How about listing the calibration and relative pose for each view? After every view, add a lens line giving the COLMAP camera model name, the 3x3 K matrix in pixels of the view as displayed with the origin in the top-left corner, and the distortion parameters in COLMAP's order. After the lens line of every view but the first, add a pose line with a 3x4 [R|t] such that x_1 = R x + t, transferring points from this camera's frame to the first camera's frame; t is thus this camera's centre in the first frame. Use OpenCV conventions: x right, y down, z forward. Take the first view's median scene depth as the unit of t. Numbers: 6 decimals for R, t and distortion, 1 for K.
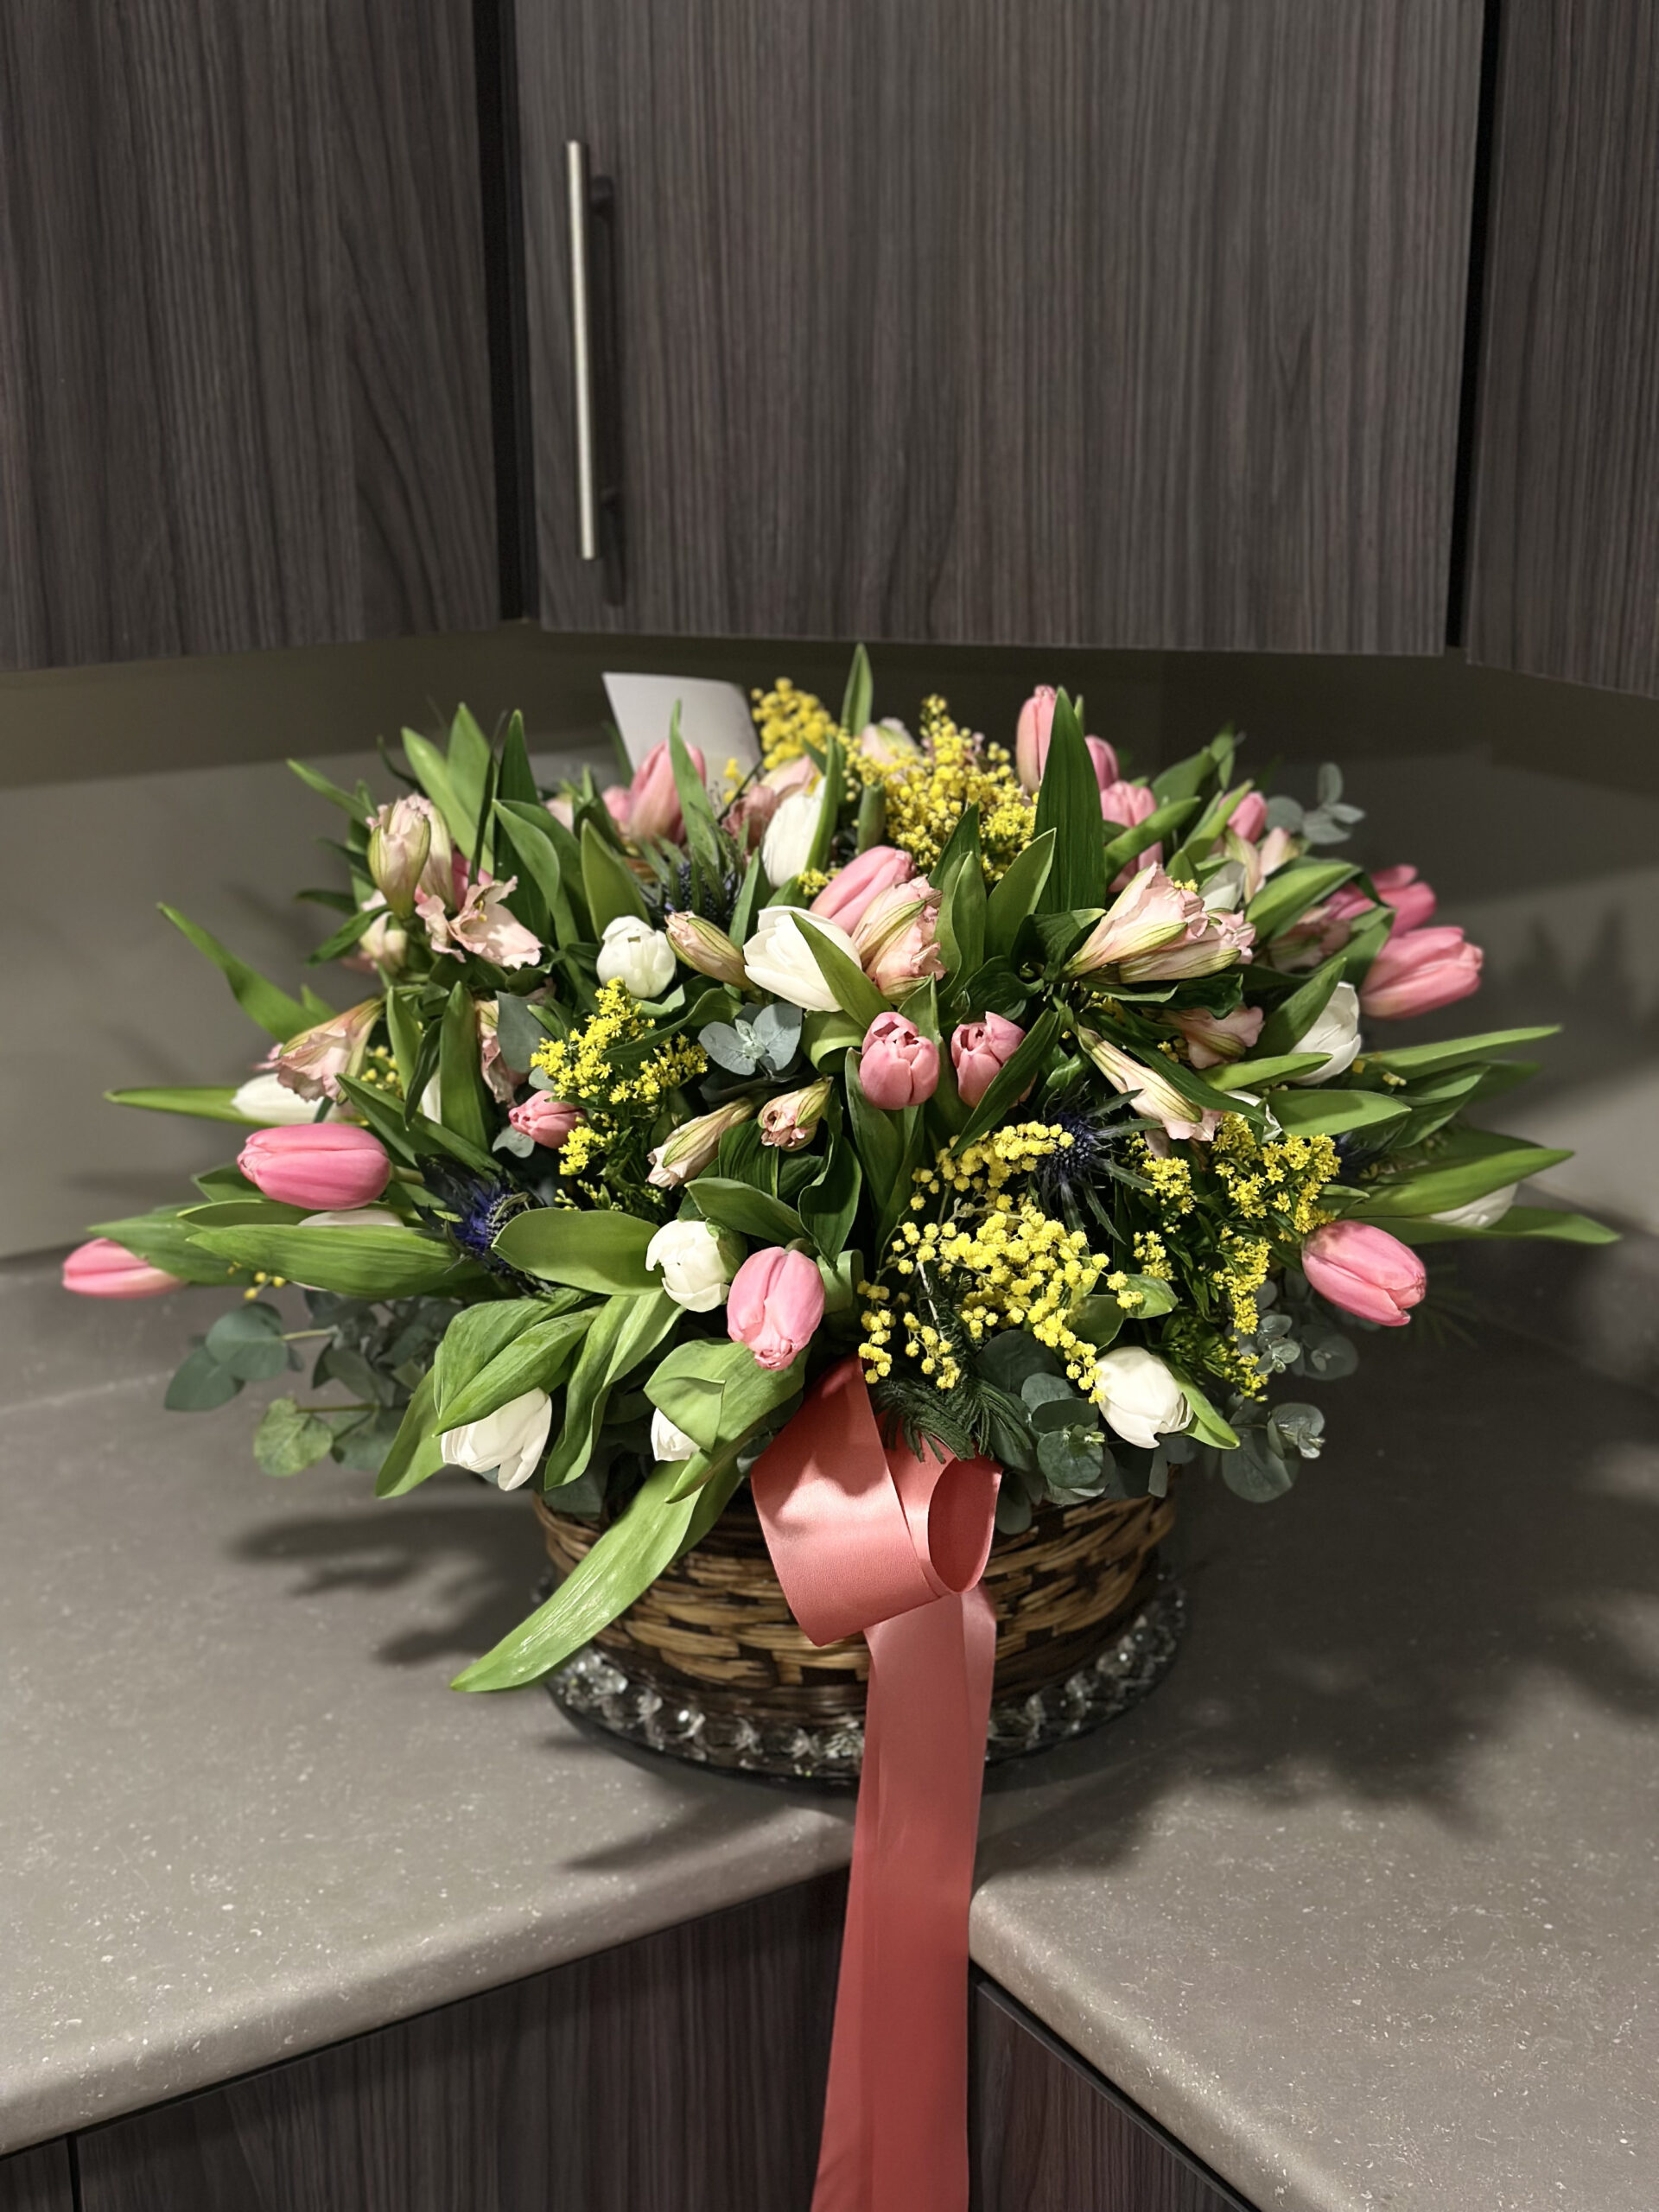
lens RADIAL K [[3183.5, 0, 835.3], [0, 3183.5, 1106.0], [0, 0, 1]] dist [0.069011, 0.000000]
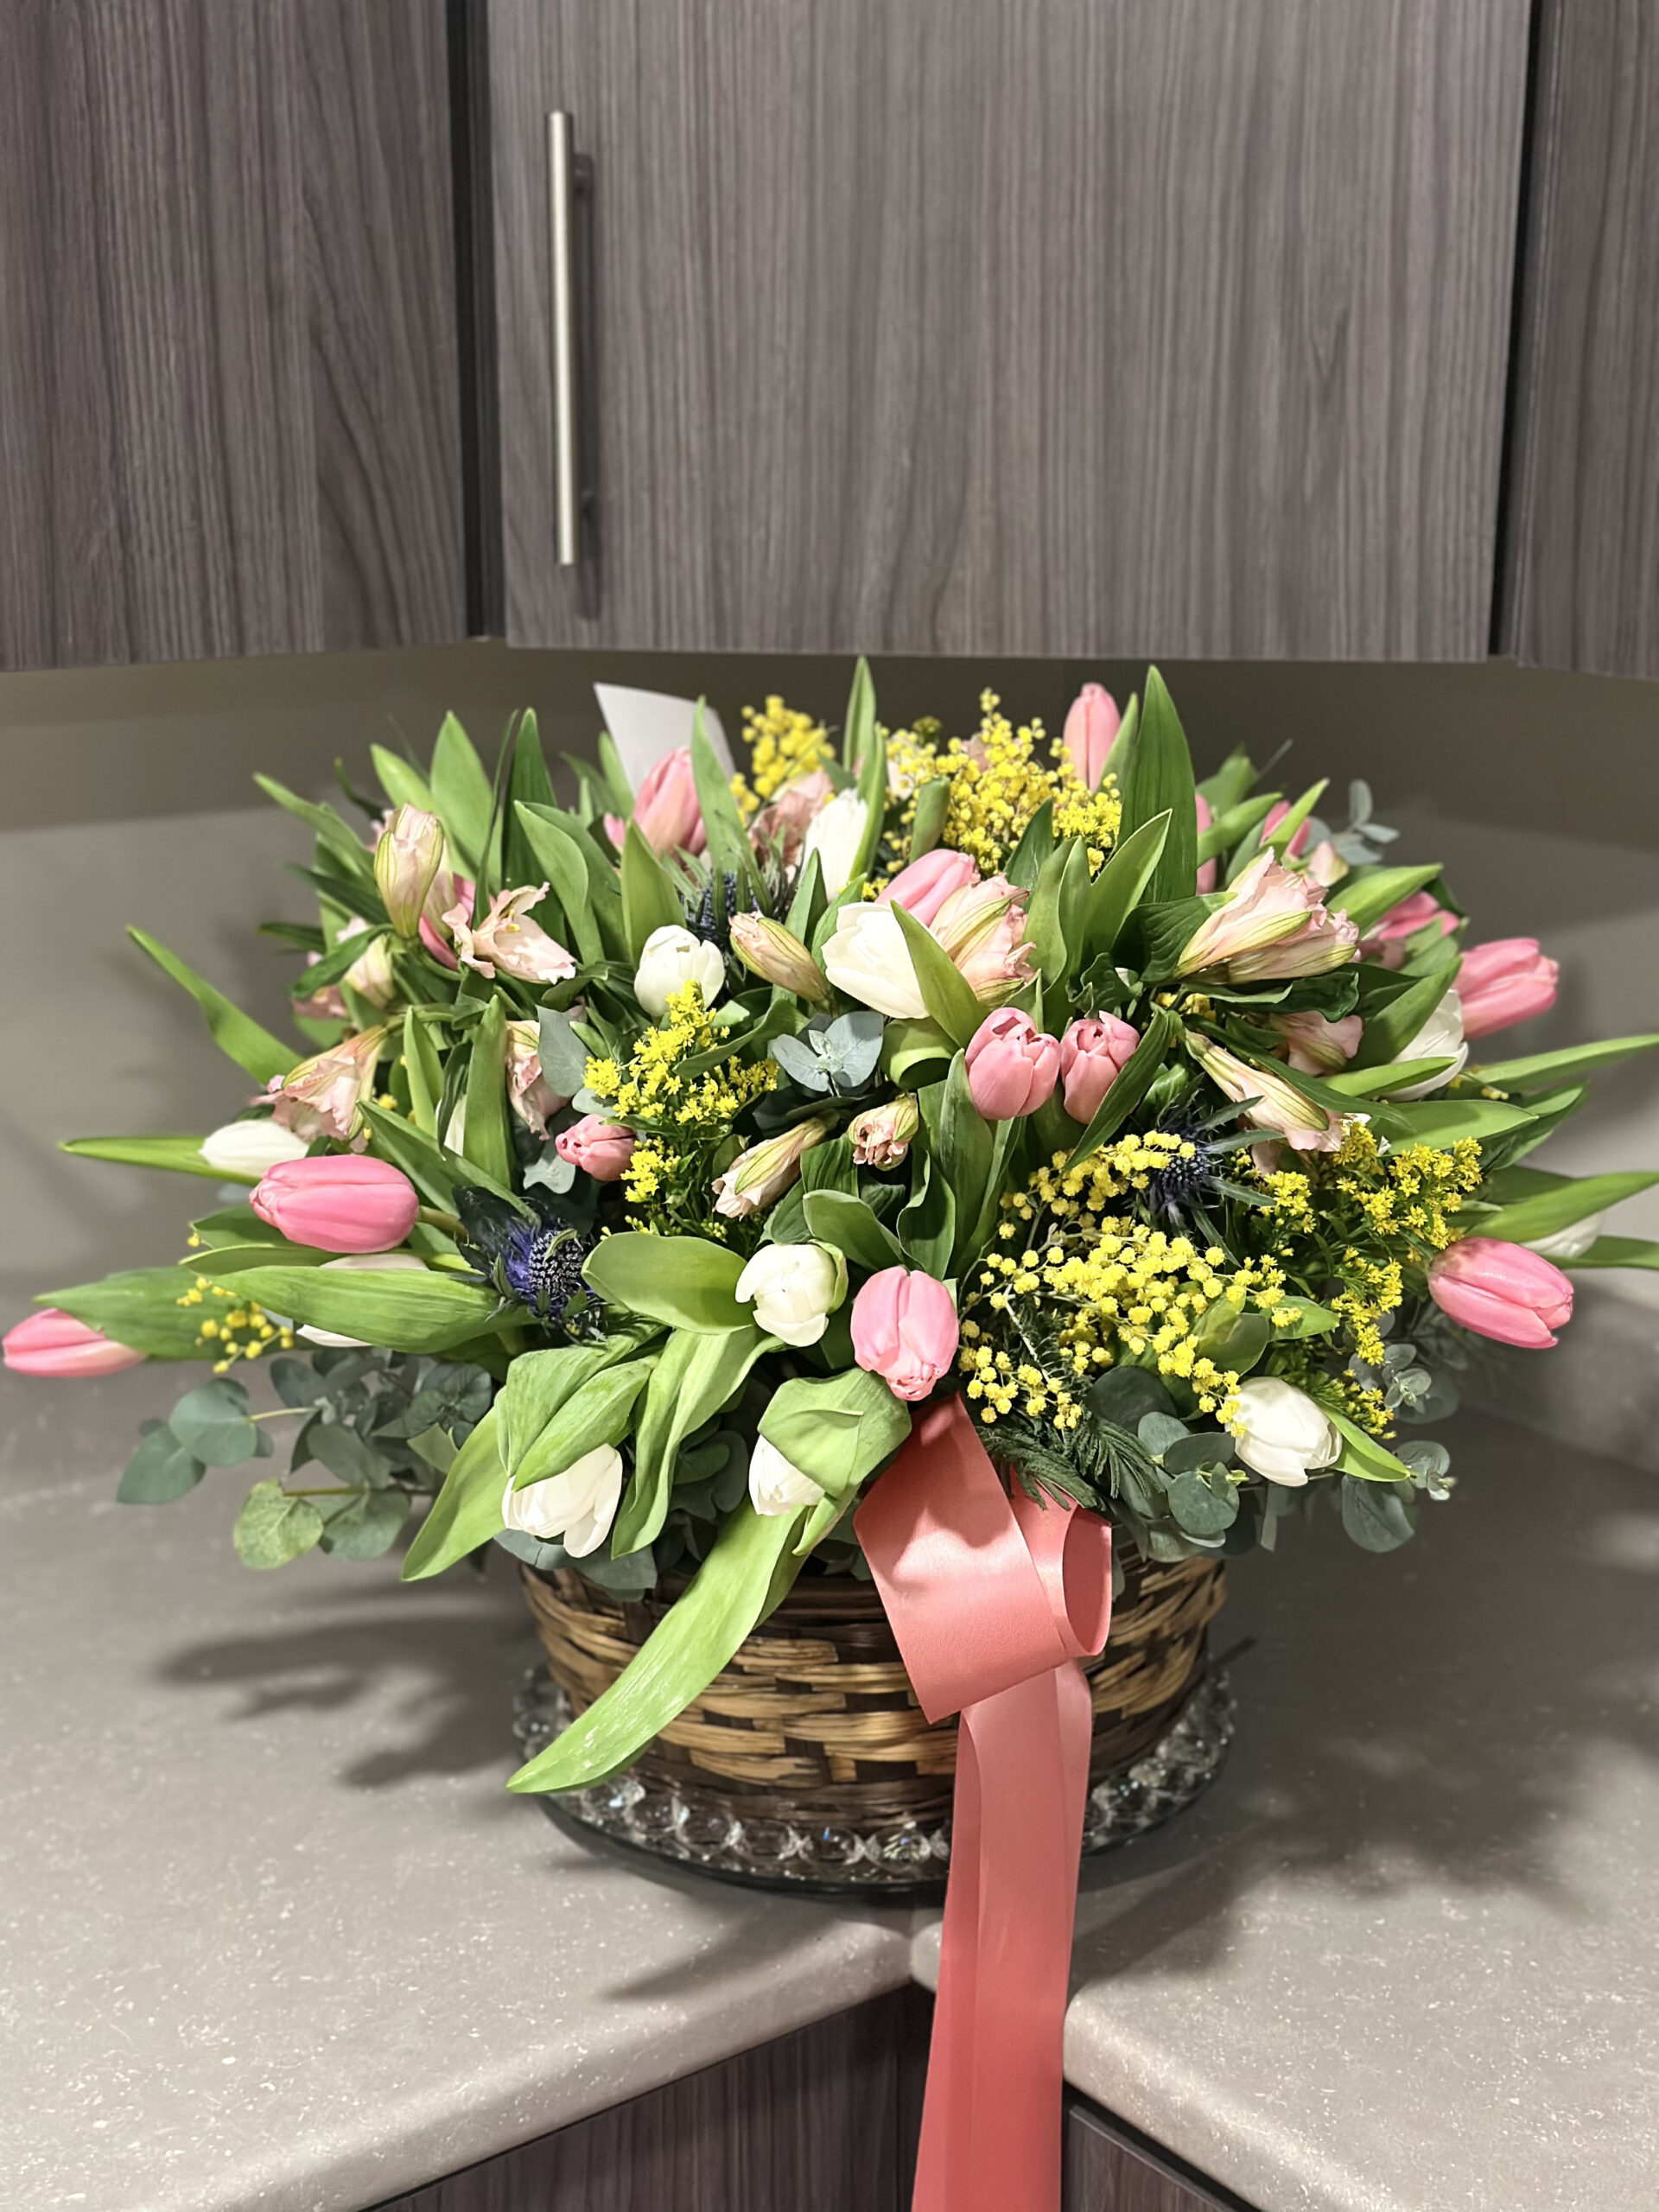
lens RADIAL K [[3183.5, 0, 824.7], [0, 3183.5, 1104.6], [0, 0, 1]] dist [0.069011, 0.000000]
pose [[0.993688, -0.015936, 0.111046, -0.116452], [0.022520, 0.998046, -0.058285, 0.042592], [-0.109900, 0.060418, 0.992105, 0.093063]]
